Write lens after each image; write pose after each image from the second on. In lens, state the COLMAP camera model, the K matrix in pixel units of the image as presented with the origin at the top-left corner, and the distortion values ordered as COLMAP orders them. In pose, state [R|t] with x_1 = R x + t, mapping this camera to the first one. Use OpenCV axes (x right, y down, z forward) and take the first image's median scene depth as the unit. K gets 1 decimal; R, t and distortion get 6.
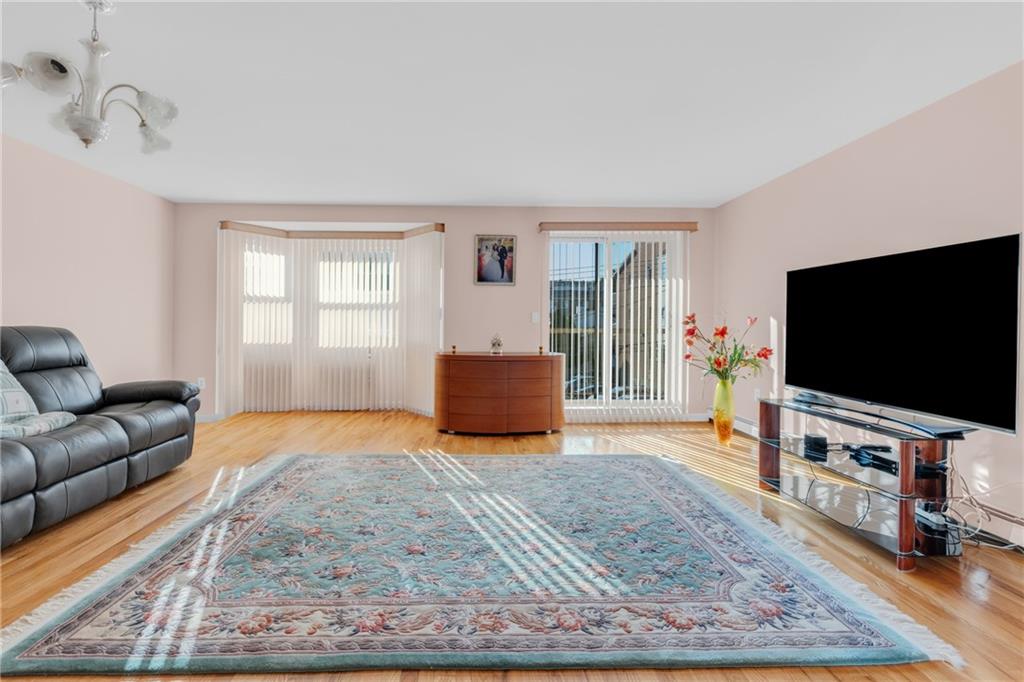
lens RADIAL K [[472.6, 0, 494.1], [0, 472.6, 326.5], [0, 0, 1]] dist [-0.006566, -0.000475]
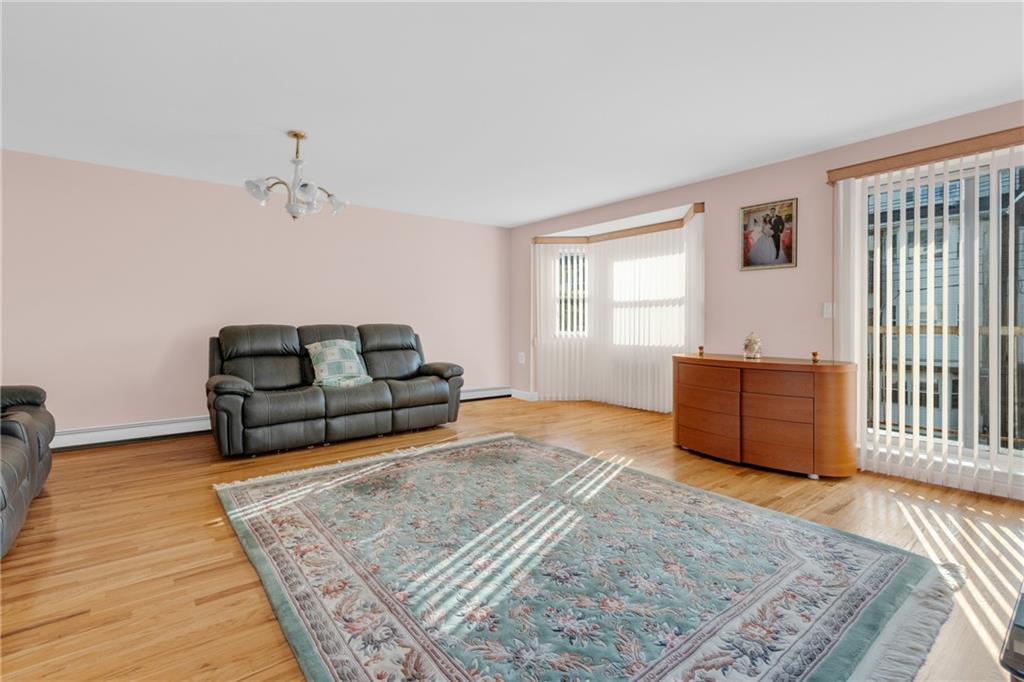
lens RADIAL K [[476.4, 0, 518.5], [0, 476.4, 326.3], [0, 0, 1]] dist [0.000899, 0.000837]
pose [[0.601487, 0.000721, -0.798882, 0.421220], [0.000317, 0.999999, 0.001142, 0.004161], [0.798883, -0.000940, 0.601486, 0.247313]]
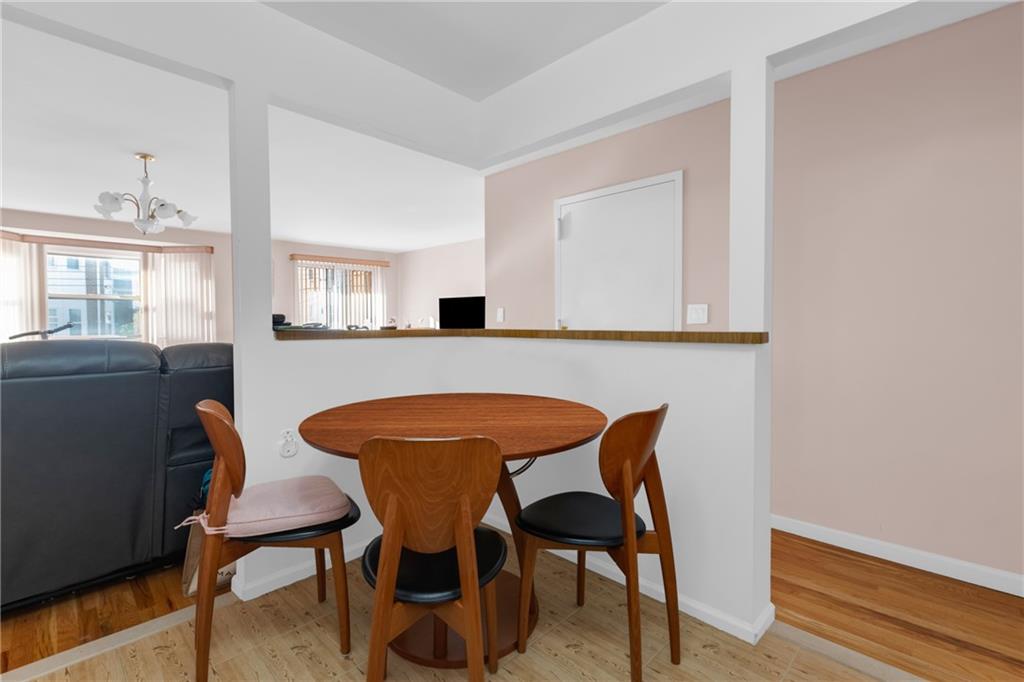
lens RADIAL K [[473.4, 0, 512.0], [0, 473.4, 341.0], [0, 0, 1]] dist [0.000319, -0.000048]
pose [[0.728815, -0.032564, 0.683936, -0.459414], [0.006521, 0.999153, 0.040623, -0.007937], [-0.684680, -0.025147, 0.728410, -0.593610]]
